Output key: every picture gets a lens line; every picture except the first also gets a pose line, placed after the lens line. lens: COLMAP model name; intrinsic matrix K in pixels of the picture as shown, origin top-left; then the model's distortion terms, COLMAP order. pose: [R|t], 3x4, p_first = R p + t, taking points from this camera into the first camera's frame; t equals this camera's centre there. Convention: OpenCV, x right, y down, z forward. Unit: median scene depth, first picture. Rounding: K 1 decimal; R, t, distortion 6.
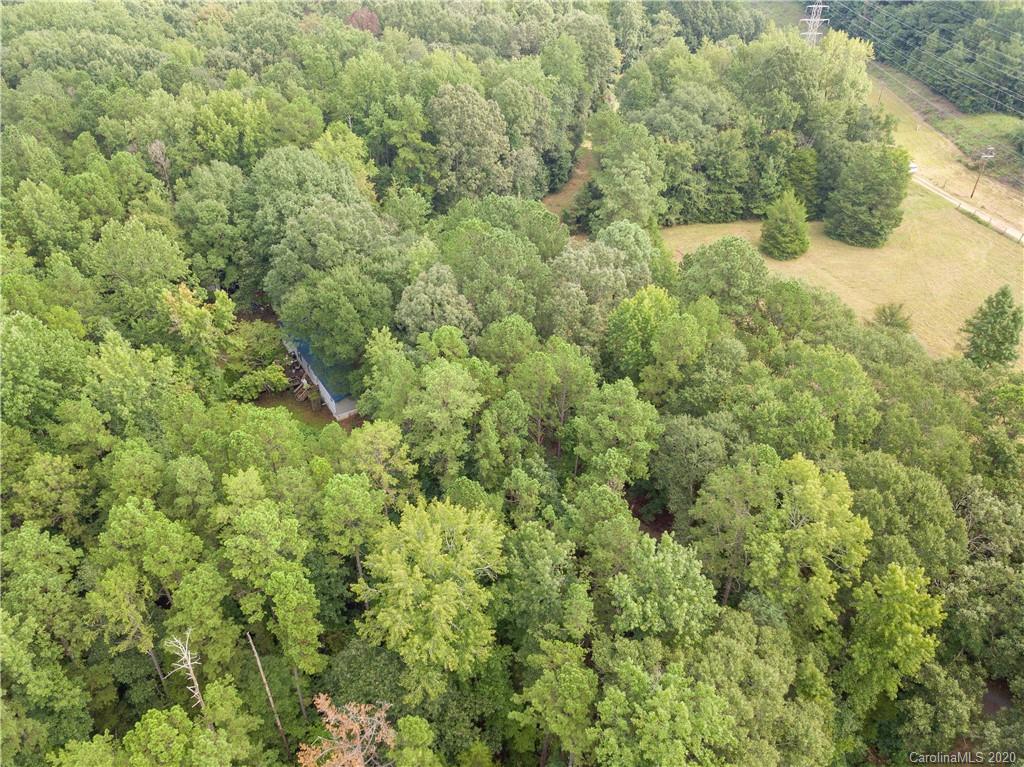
lens RADIAL K [[799.9, 0, 512.2], [0, 799.9, 386.2], [0, 0, 1]] dist [0.006314, -0.014123]
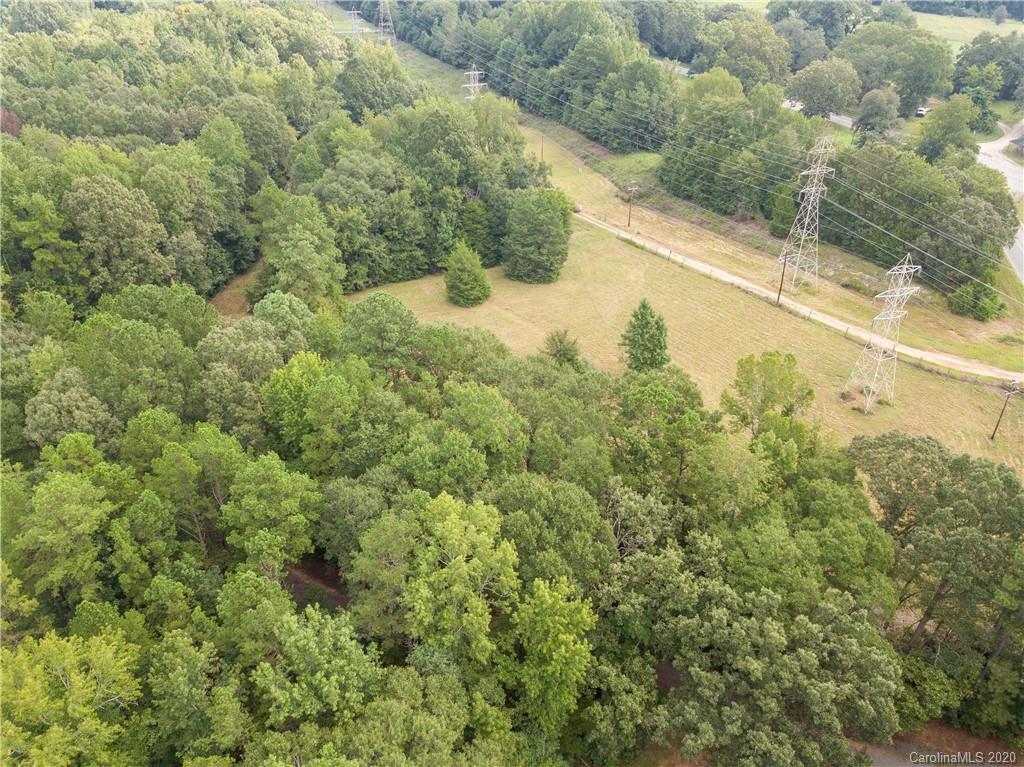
lens RADIAL K [[799.9, 0, 511.4], [0, 799.9, 381.9], [0, 0, 1]] dist [0.006314, -0.014123]
pose [[0.942975, -0.176545, 0.282187, 0.132742], [0.200810, 0.977835, -0.059275, 0.018692], [-0.265468, 0.112561, 0.957526, 0.000590]]
